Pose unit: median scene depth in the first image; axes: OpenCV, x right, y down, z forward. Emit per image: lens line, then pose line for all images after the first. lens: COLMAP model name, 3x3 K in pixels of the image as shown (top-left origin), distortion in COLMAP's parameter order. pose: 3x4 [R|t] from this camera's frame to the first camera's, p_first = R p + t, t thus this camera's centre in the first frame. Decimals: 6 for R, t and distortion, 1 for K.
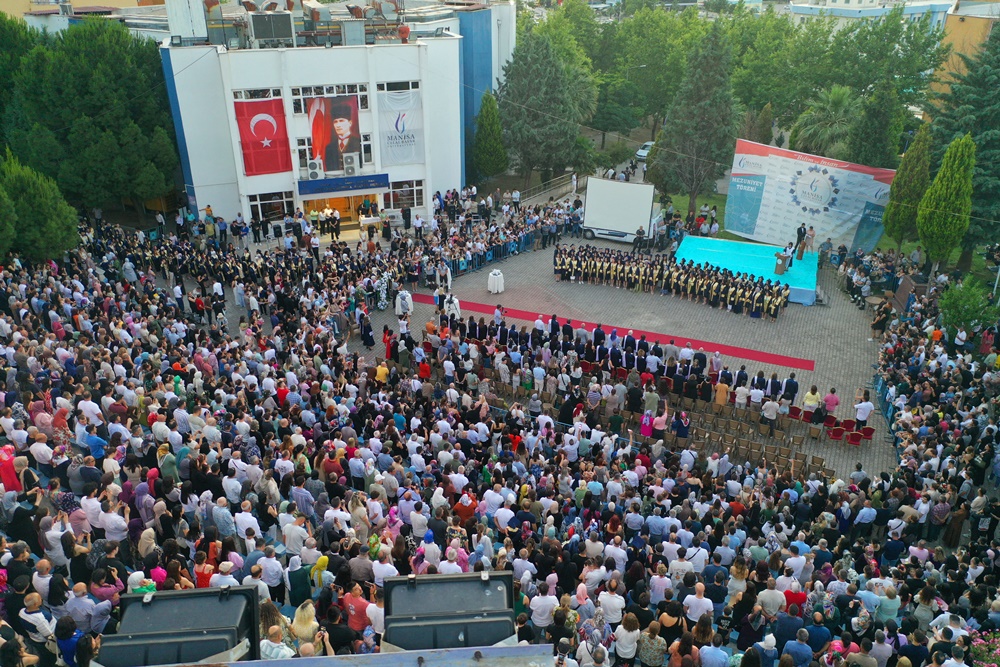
lens RADIAL K [[785.0, 0, 504.4], [0, 785.0, 338.0], [0, 0, 1]] dist [0.011261, -0.005689]
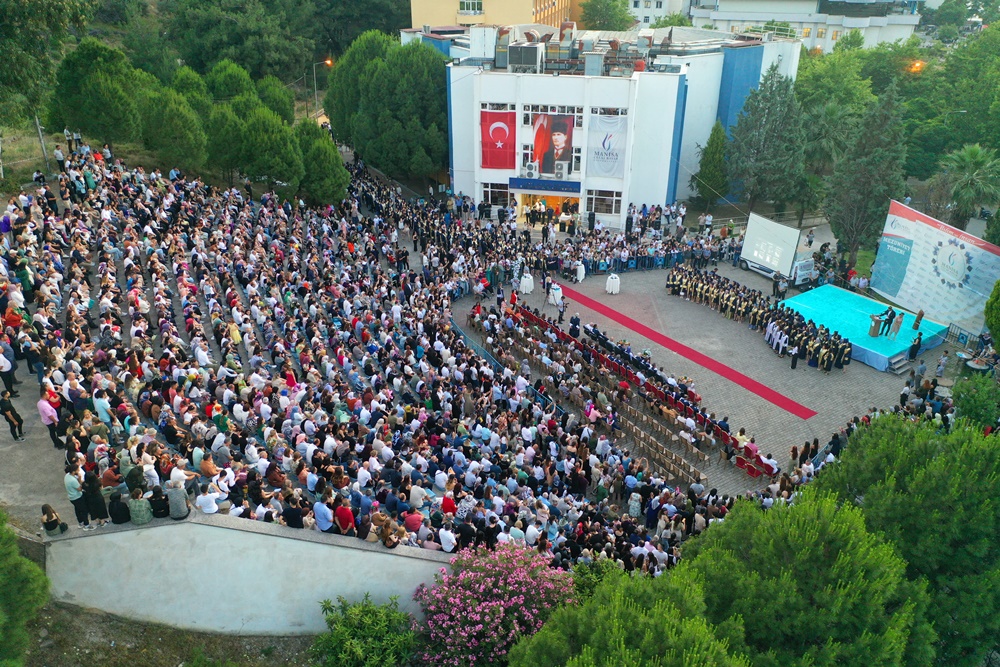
lens RADIAL K [[785.0, 0, 497.5], [0, 785.0, 330.3], [0, 0, 1]] dist [0.011261, -0.005689]
pose [[0.845047, 0.238678, -0.478464, 0.375453], [-0.241827, 0.968695, 0.056119, -0.025816], [0.476880, 0.068283, 0.876312, -0.102290]]
